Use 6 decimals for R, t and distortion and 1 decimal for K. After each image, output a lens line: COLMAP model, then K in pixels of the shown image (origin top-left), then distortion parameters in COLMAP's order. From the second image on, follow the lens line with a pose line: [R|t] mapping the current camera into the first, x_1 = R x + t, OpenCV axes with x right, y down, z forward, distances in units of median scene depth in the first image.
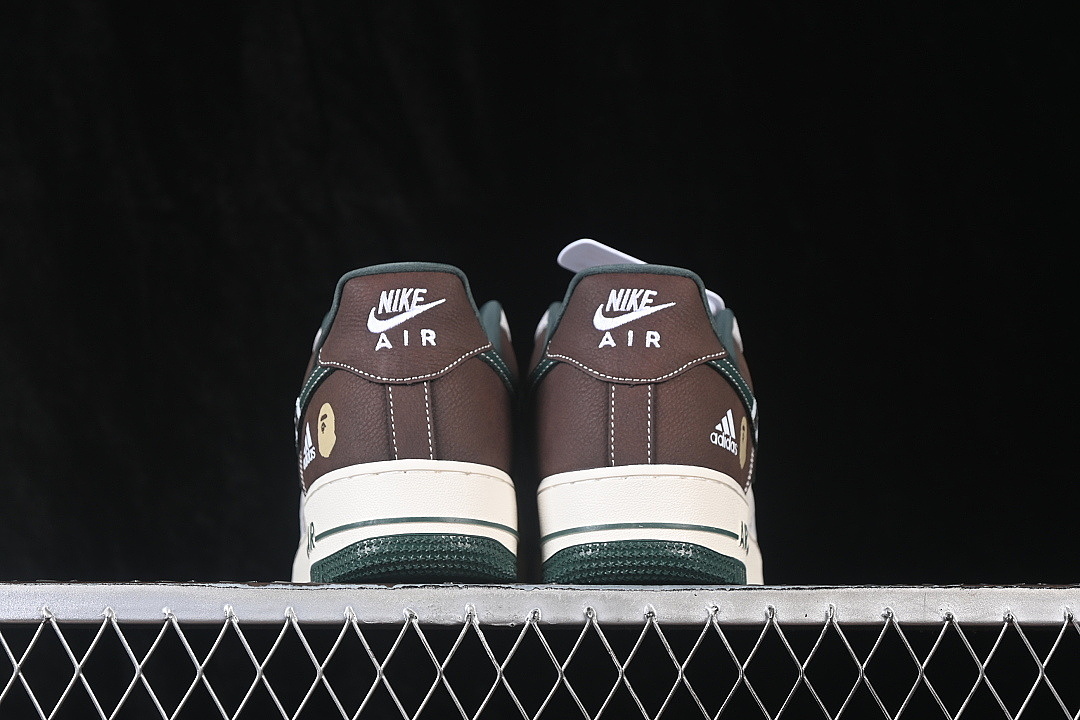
lens RADIAL K [[2474.9, 0, 543.4], [0, 2474.9, 357.2], [0, 0, 1]] dist [-0.137198, 0.000000]
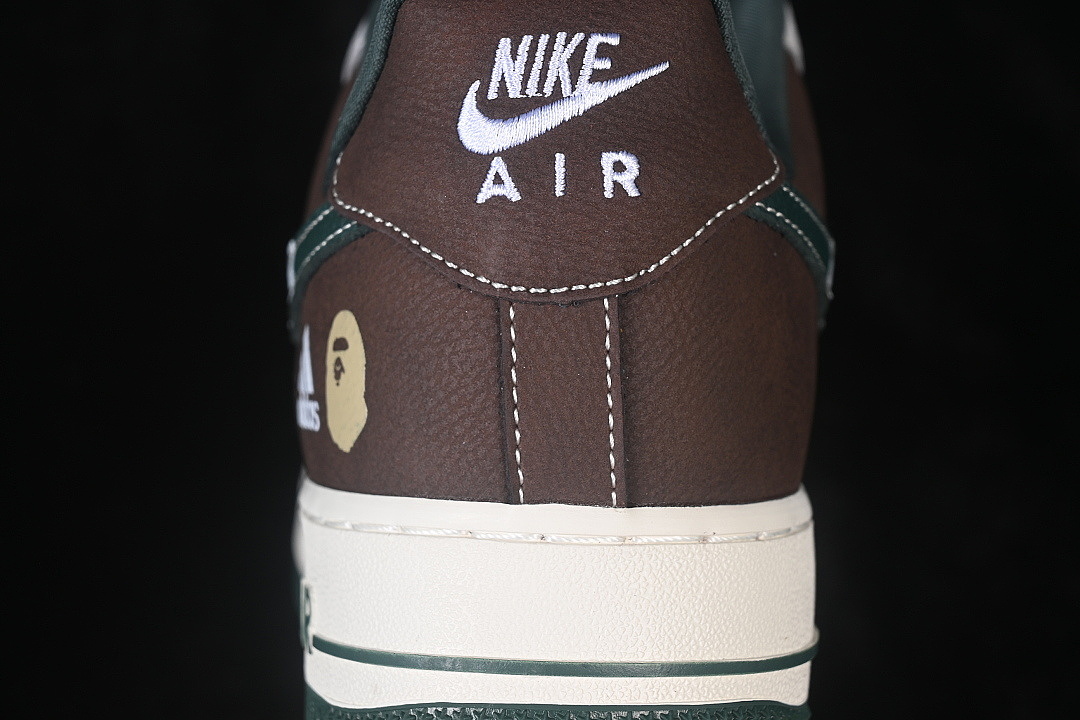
lens RADIAL K [[2474.9, 0, 540.7], [0, 2474.9, 360.8], [0, 0, 1]] dist [-0.137198, 0.000000]
pose [[0.997445, 0.053336, -0.047524, -0.039162], [-0.038101, 0.959925, 0.277656, -0.083786], [0.060429, -0.275136, 0.959504, 0.635078]]
